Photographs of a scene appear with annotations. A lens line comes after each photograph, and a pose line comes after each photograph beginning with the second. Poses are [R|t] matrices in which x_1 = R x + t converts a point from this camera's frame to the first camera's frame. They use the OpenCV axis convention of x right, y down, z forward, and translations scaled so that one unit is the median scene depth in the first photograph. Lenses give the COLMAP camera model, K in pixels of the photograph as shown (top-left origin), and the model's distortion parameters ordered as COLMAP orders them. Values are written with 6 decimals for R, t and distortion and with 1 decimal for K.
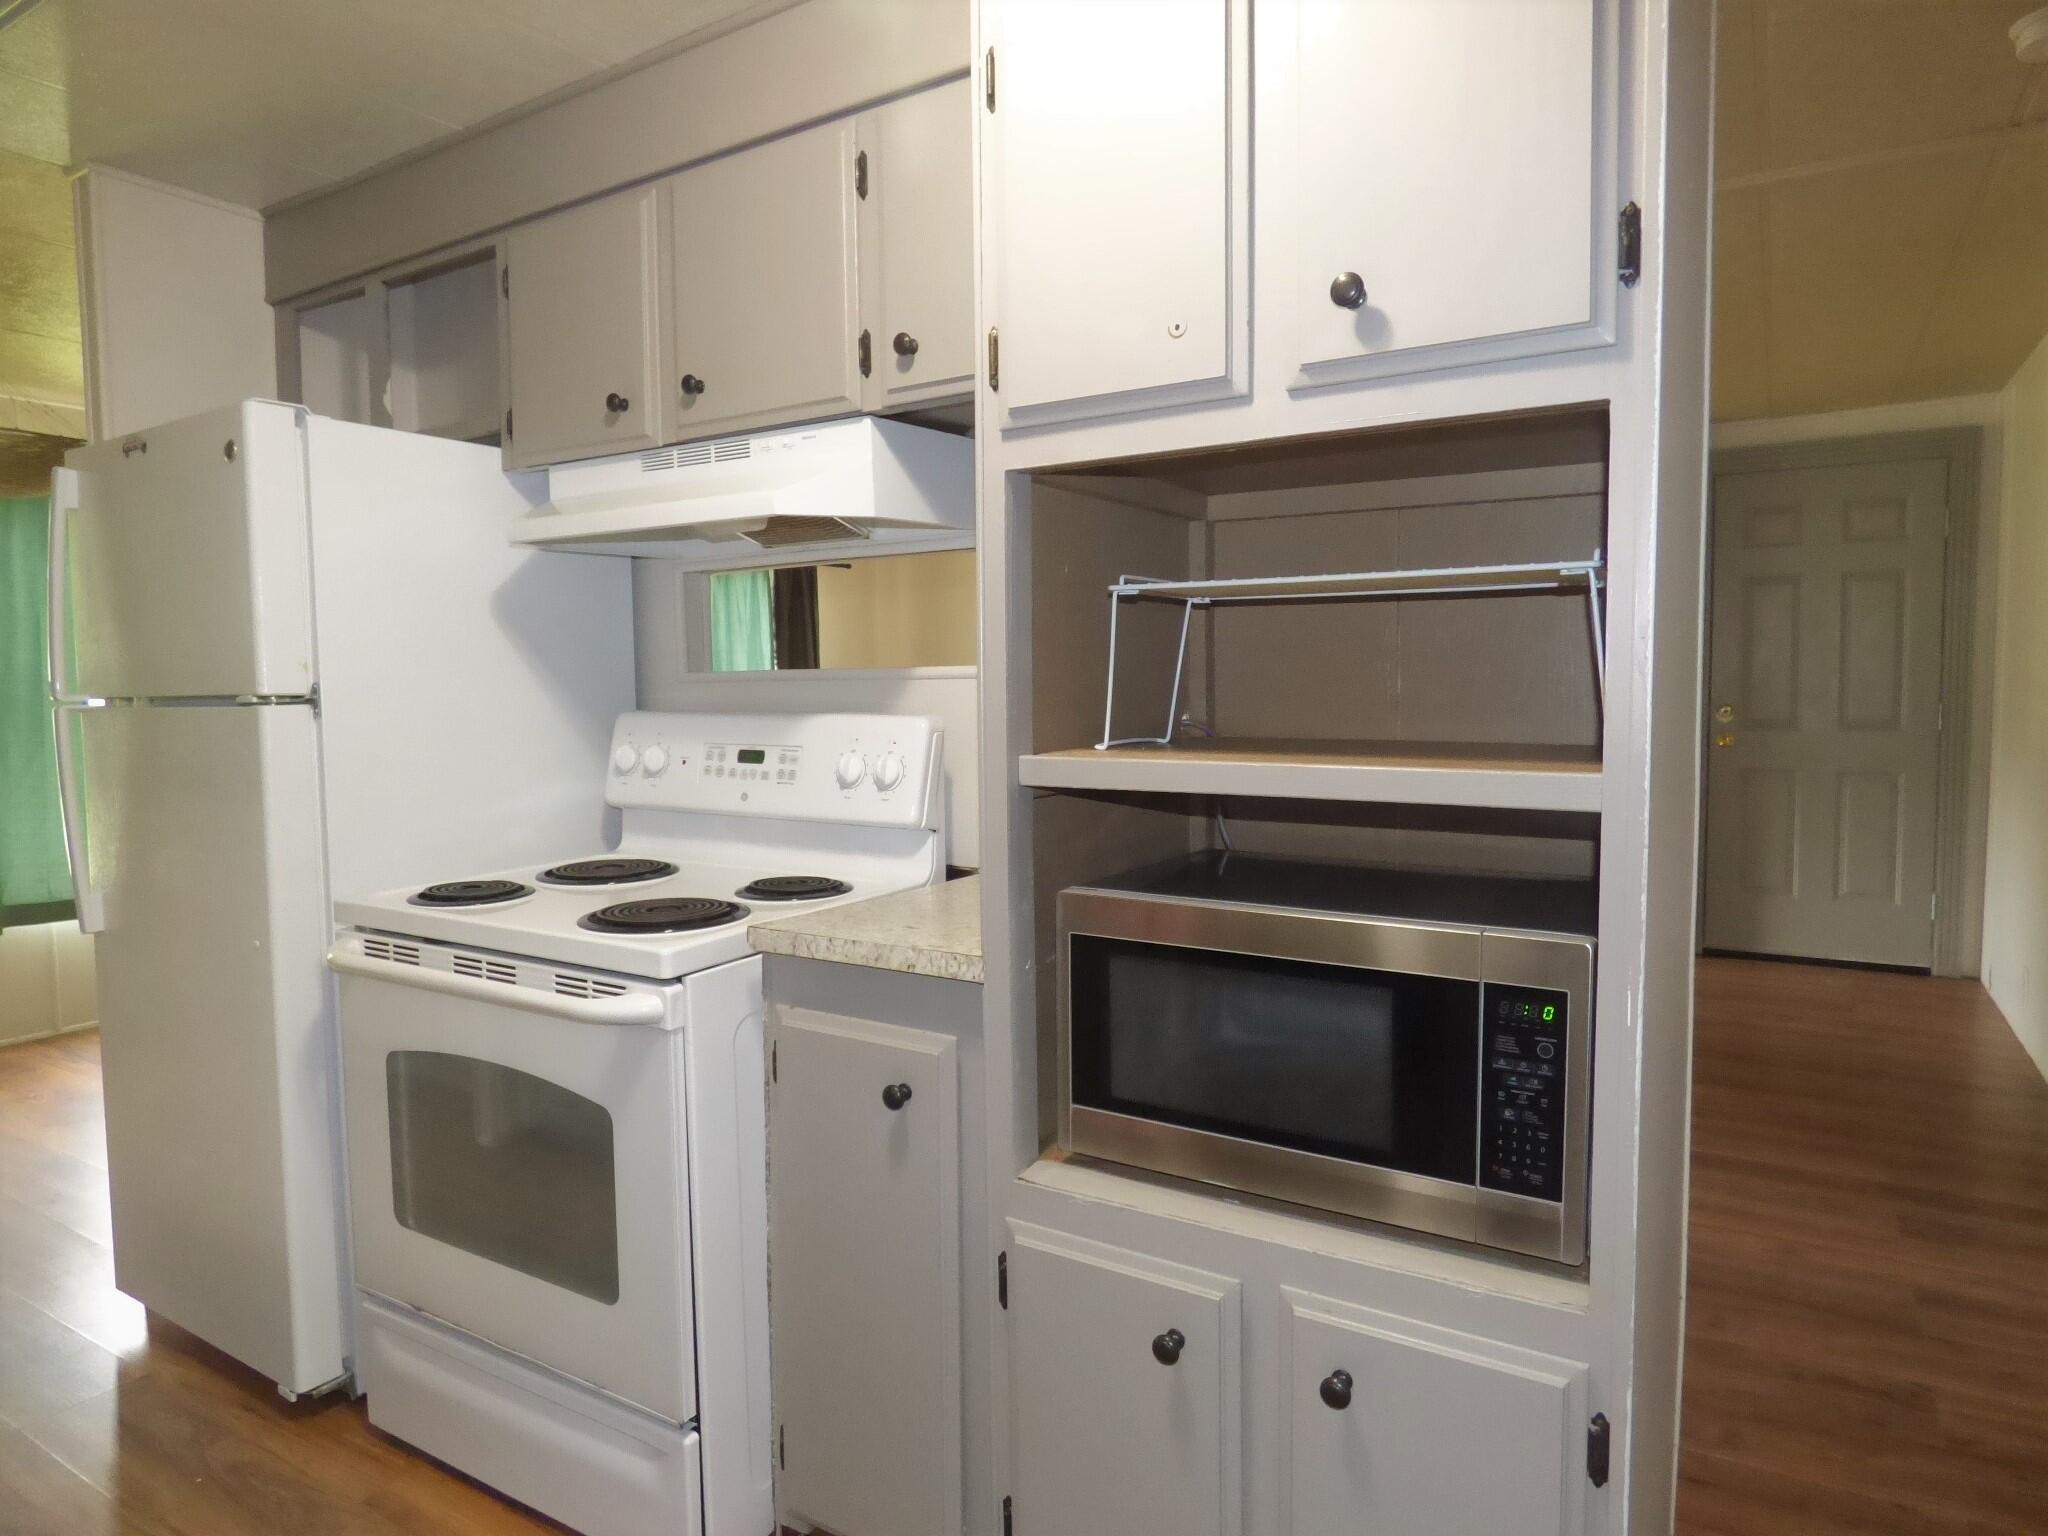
lens RADIAL K [[1227.1, 0, 1024.0], [0, 1227.1, 768.0], [0, 0, 1]] dist [-0.022200, 0.000951]
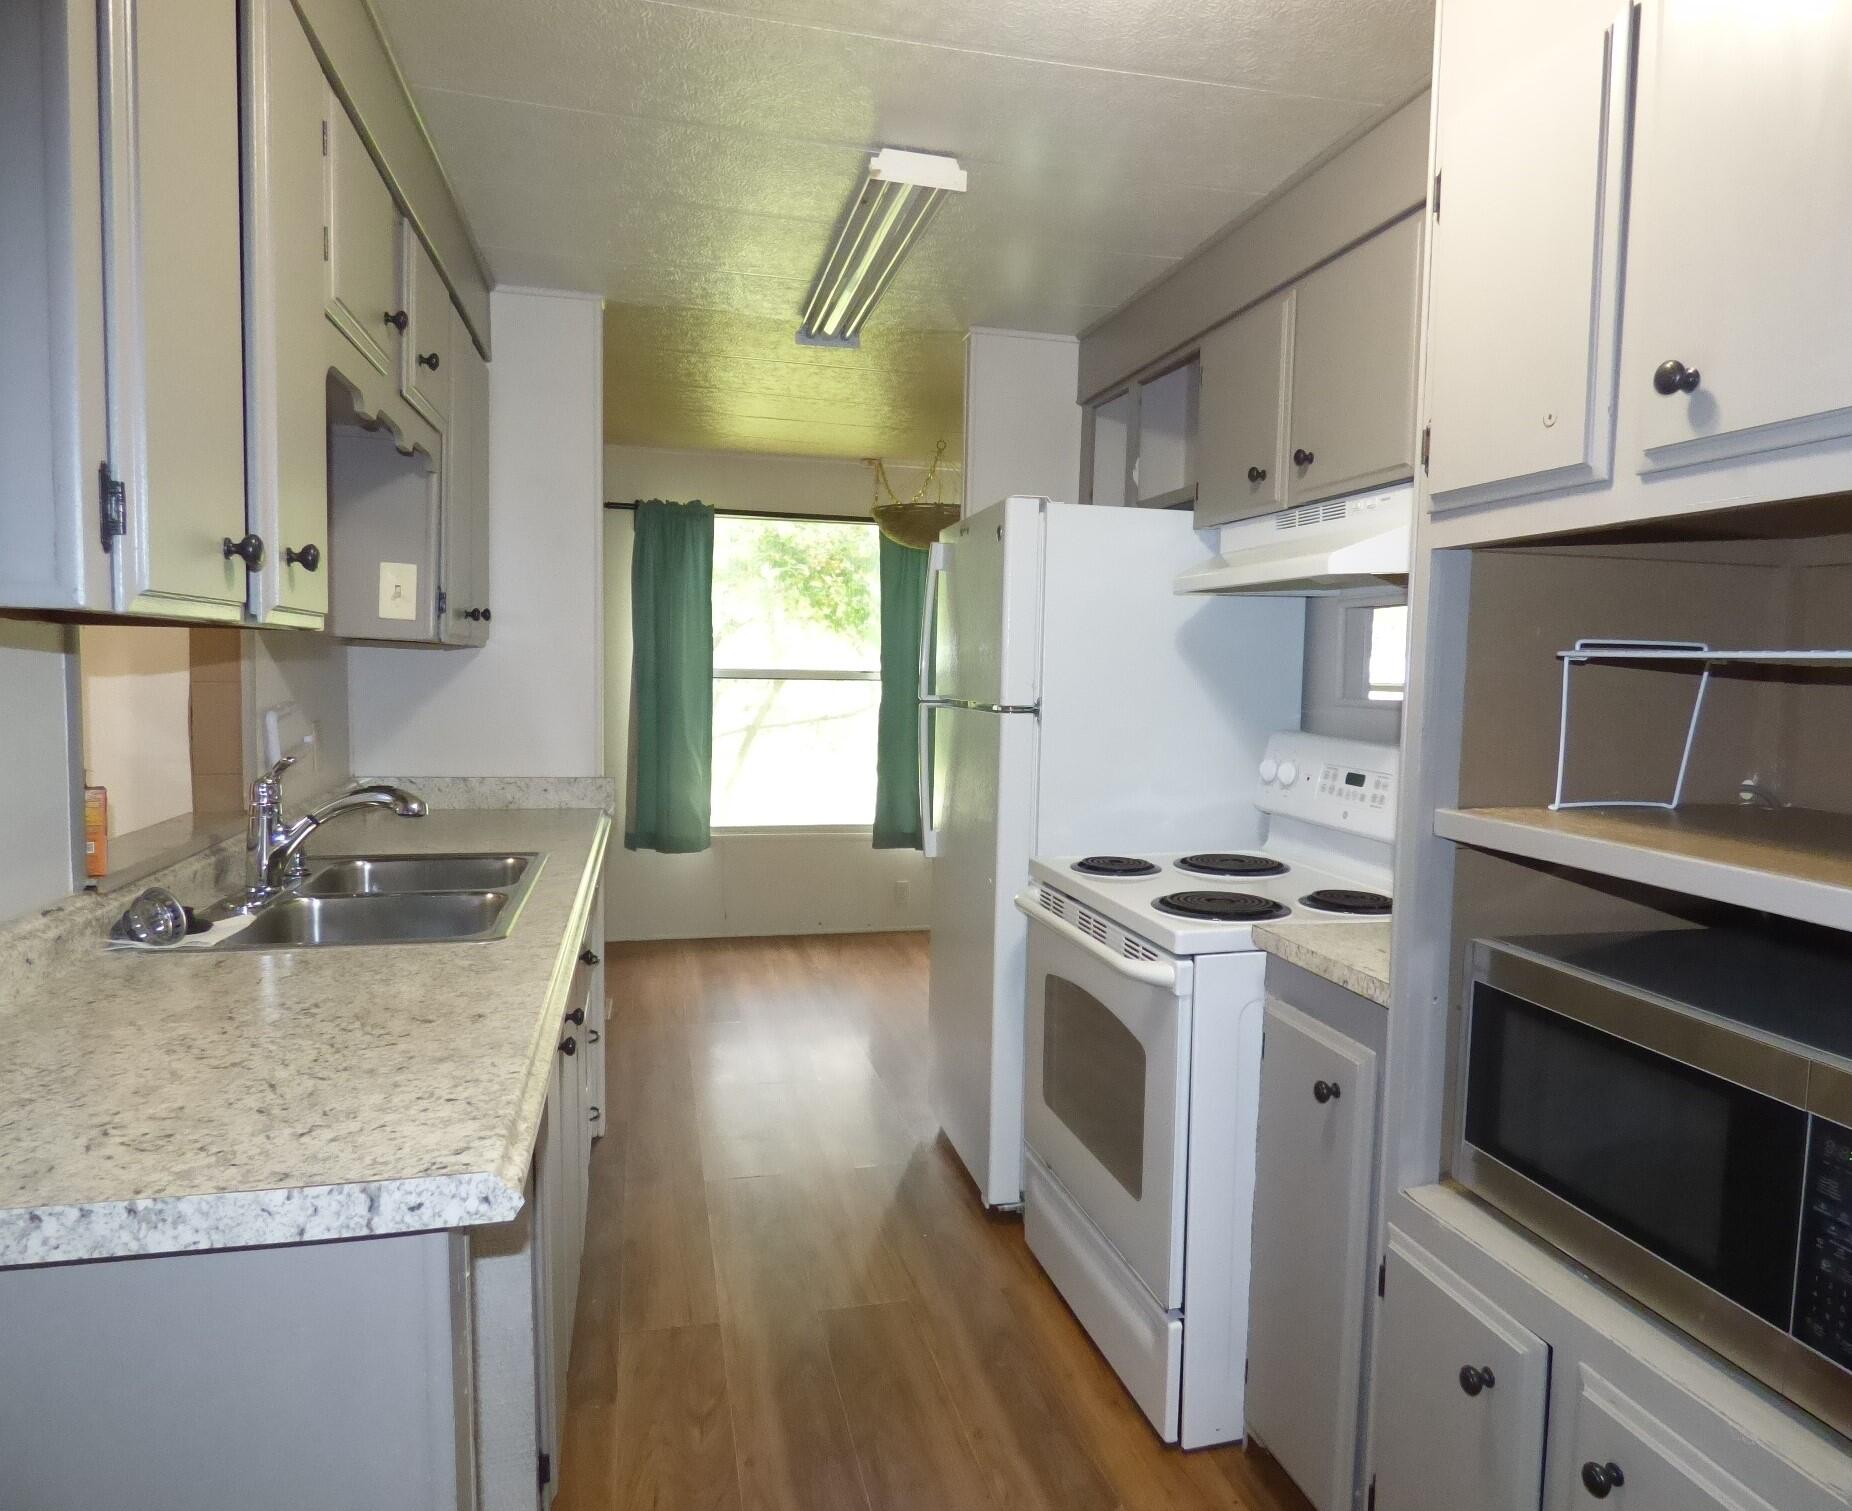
lens RADIAL K [[1233.7, 0, 926.0], [0, 1233.7, 755.5], [0, 0, 1]] dist [-0.064144, 0.022112]
pose [[0.696708, 0.076758, -0.713236, 0.358980], [-0.075500, 0.996583, 0.033501, -0.047180], [0.713371, 0.030509, 0.700123, -0.065017]]
